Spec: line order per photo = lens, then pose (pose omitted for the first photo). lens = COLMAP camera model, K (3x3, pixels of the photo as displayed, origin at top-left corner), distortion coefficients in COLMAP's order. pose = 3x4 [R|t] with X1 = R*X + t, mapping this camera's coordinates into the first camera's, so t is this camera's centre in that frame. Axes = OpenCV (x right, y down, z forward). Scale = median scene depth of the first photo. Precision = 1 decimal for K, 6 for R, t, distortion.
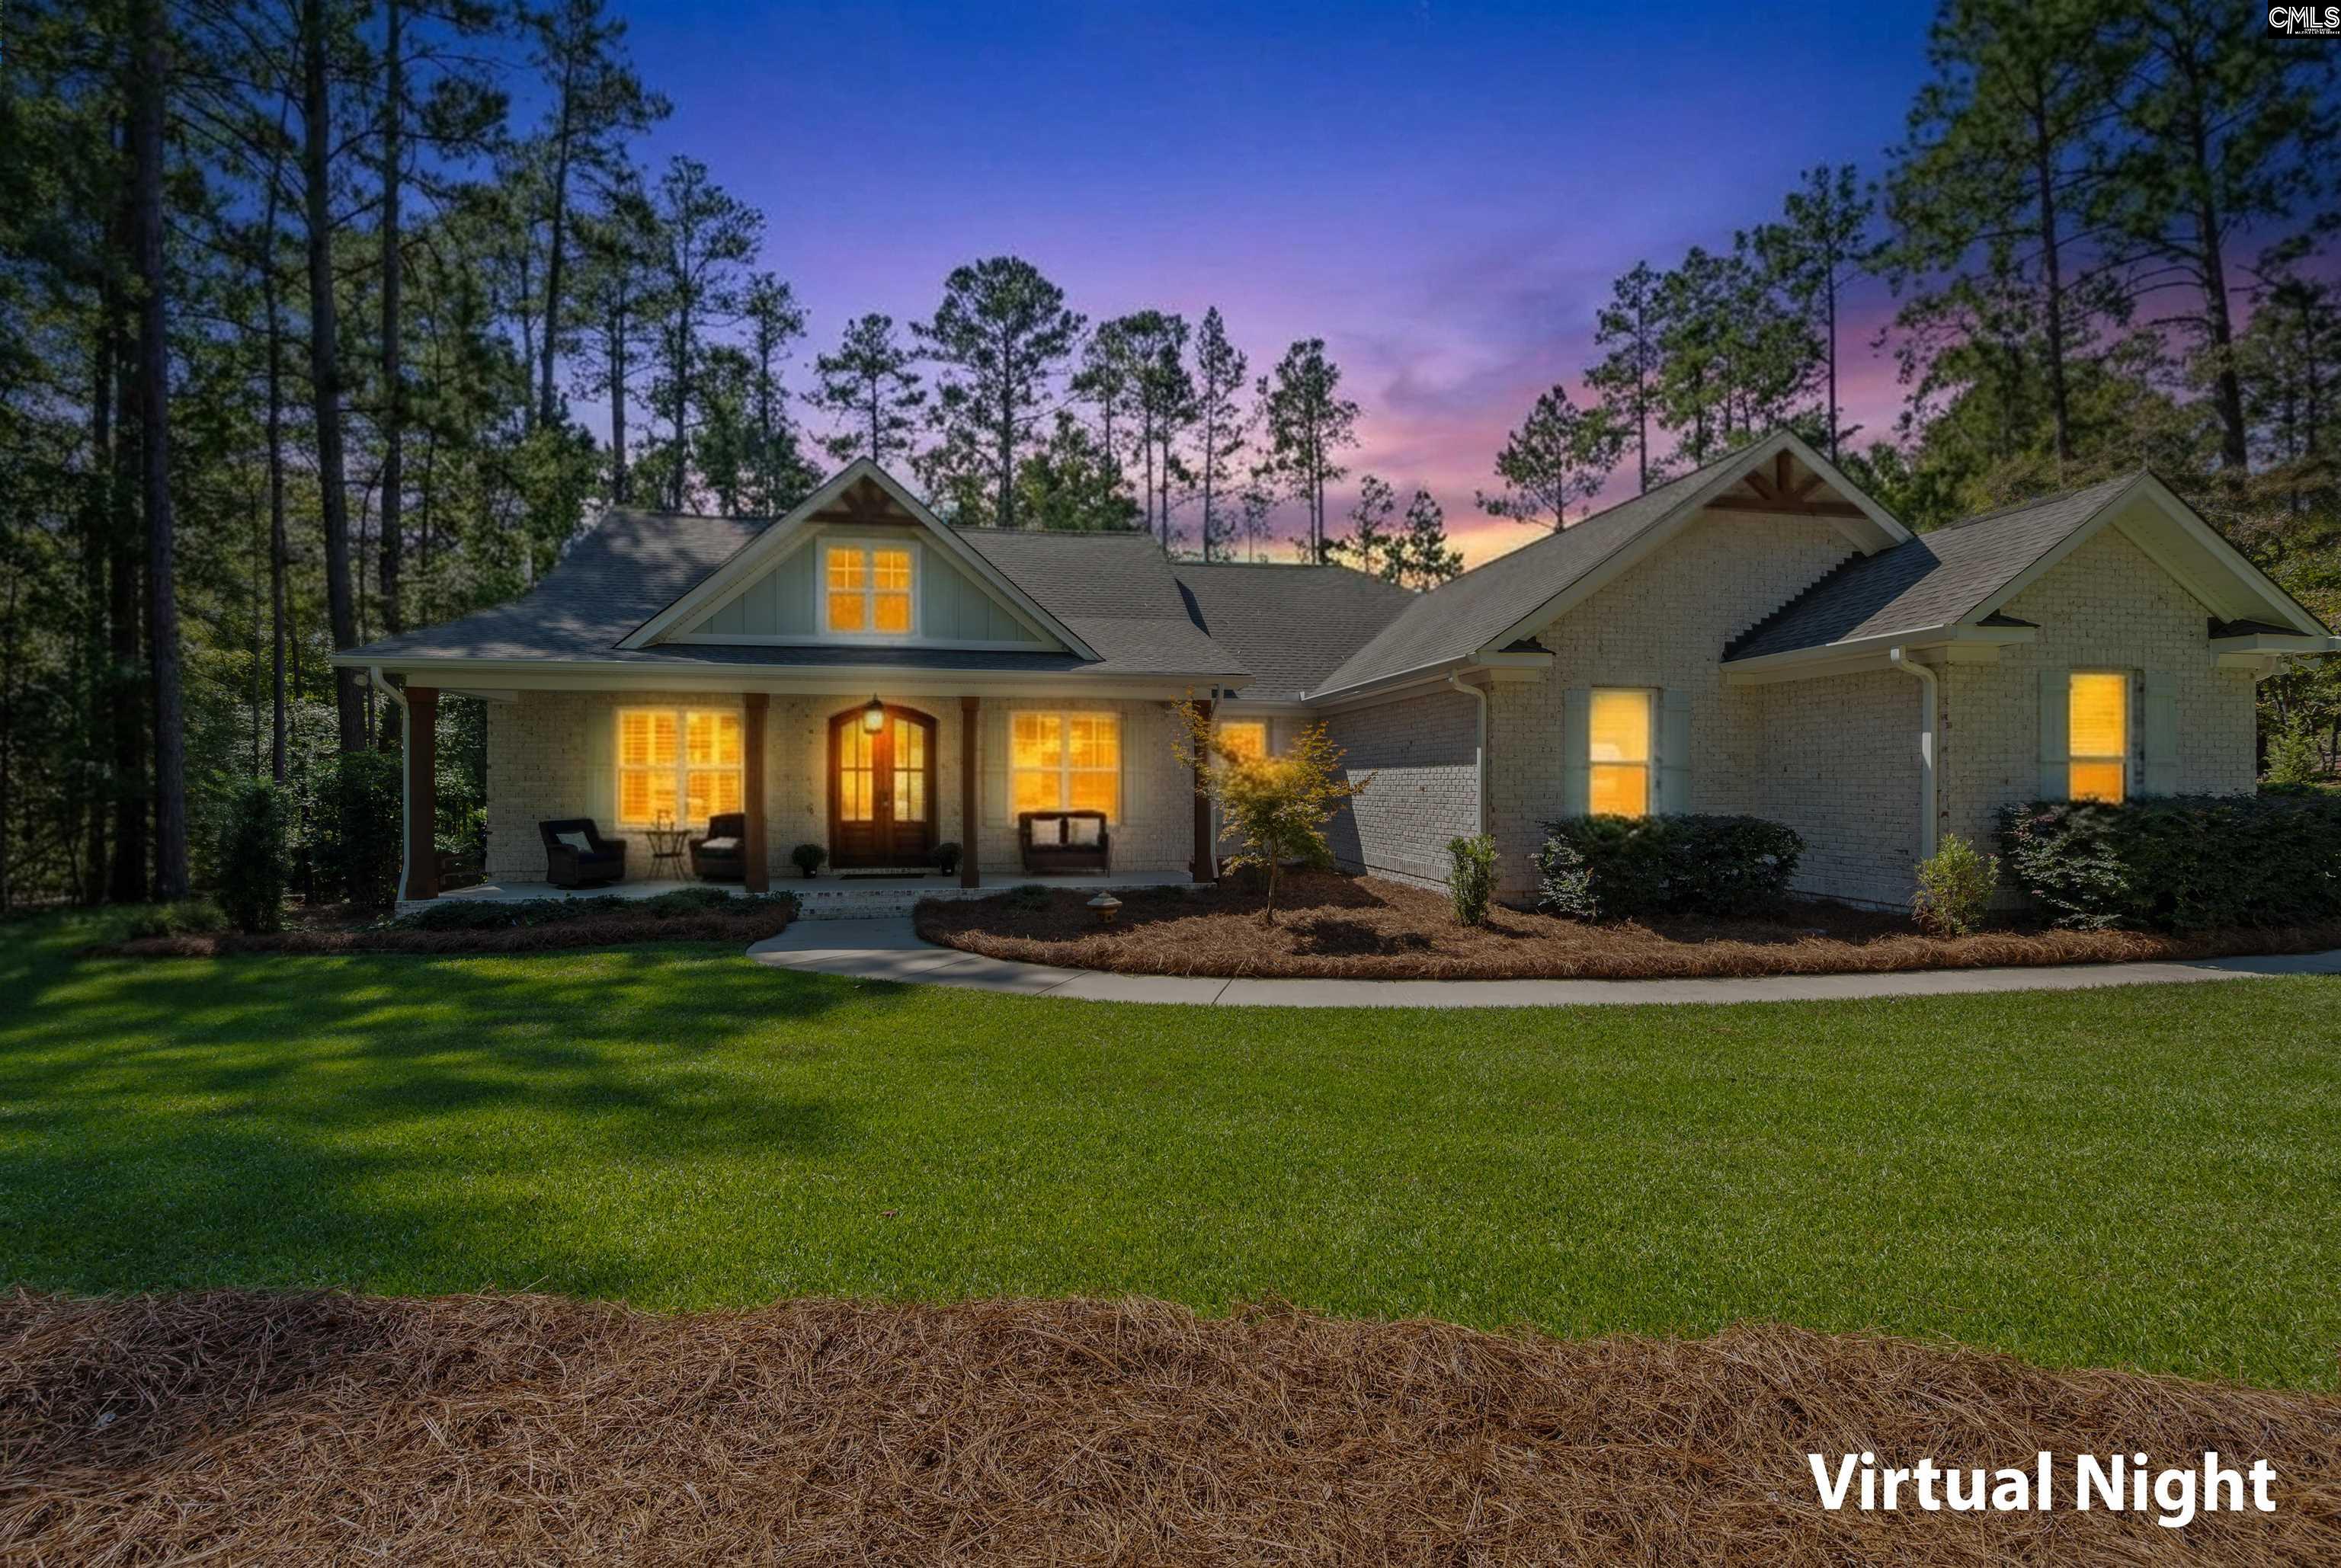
lens RADIAL K [[966.7, 0, 1180.2], [0, 966.7, 789.5], [0, 0, 1]] dist [-0.011291, 0.000112]
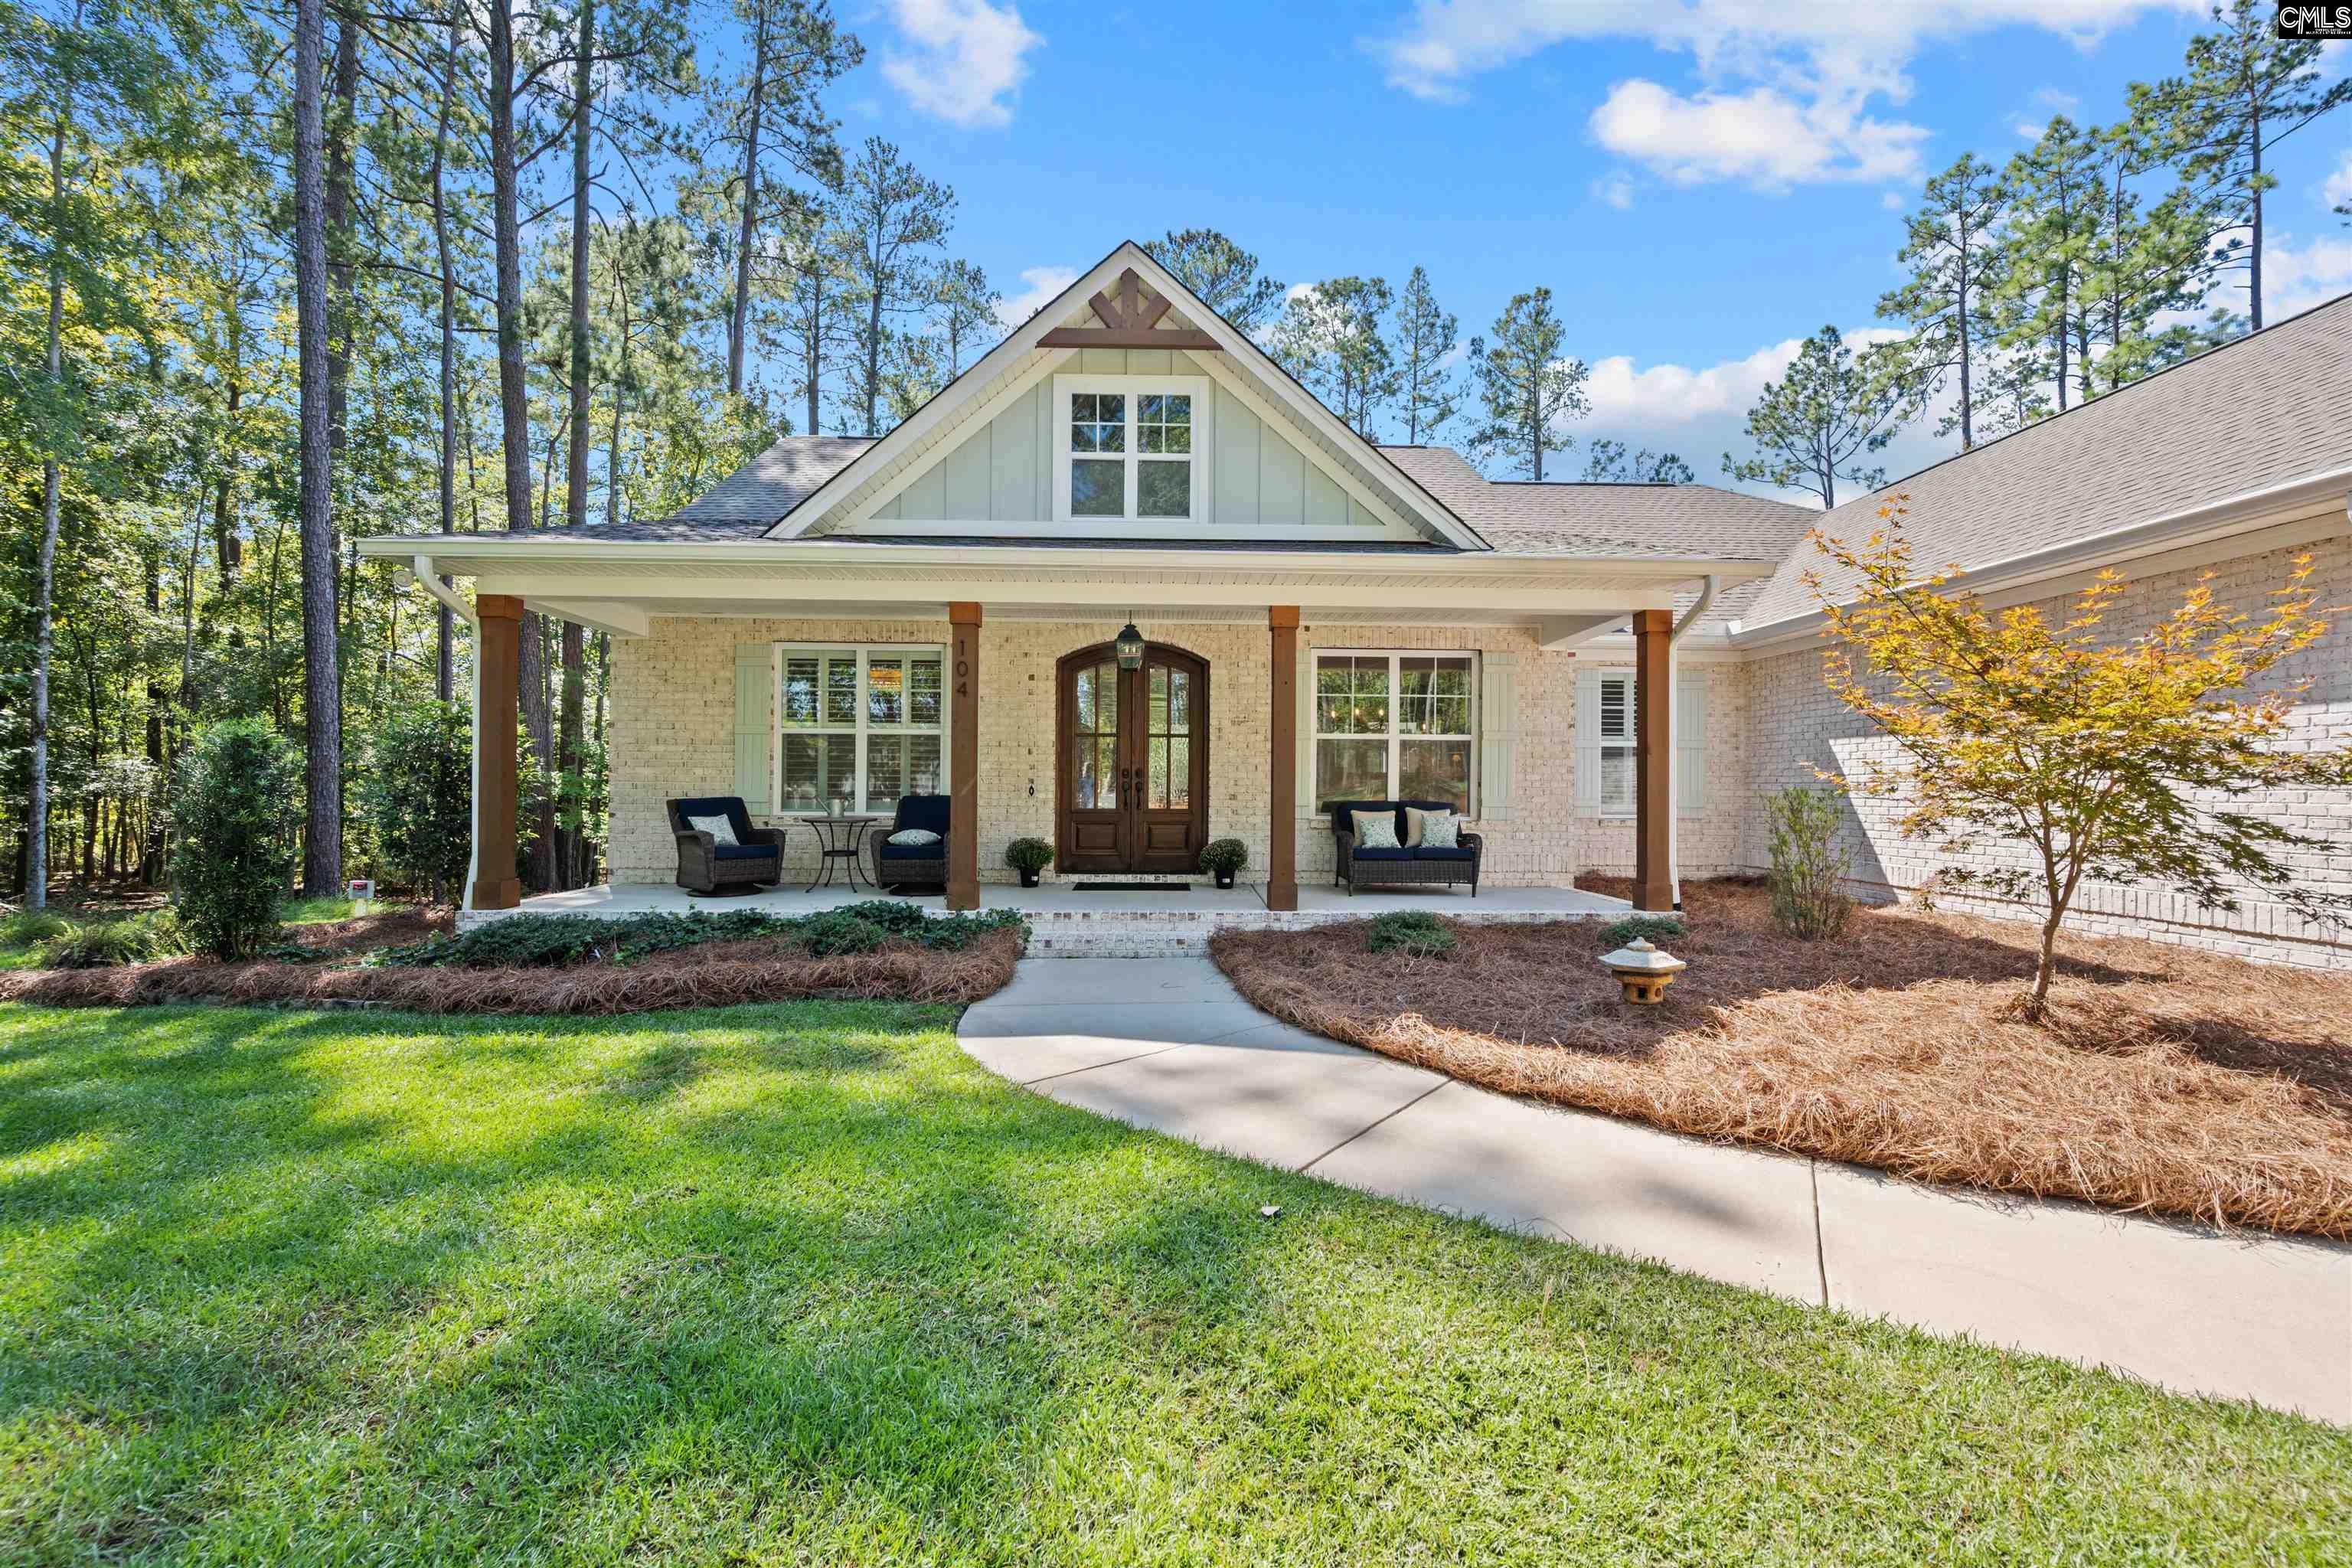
lens RADIAL K [[920.1, 0, 1190.2], [0, 920.1, 788.9], [0, 0, 1]] dist [0.002306, 0.000656]
pose [[0.989601, 0.008943, -0.143561, -0.060517], [-0.010288, 0.999910, -0.008627, 0.008756], [0.143470, 0.010014, 0.989604, 0.123631]]
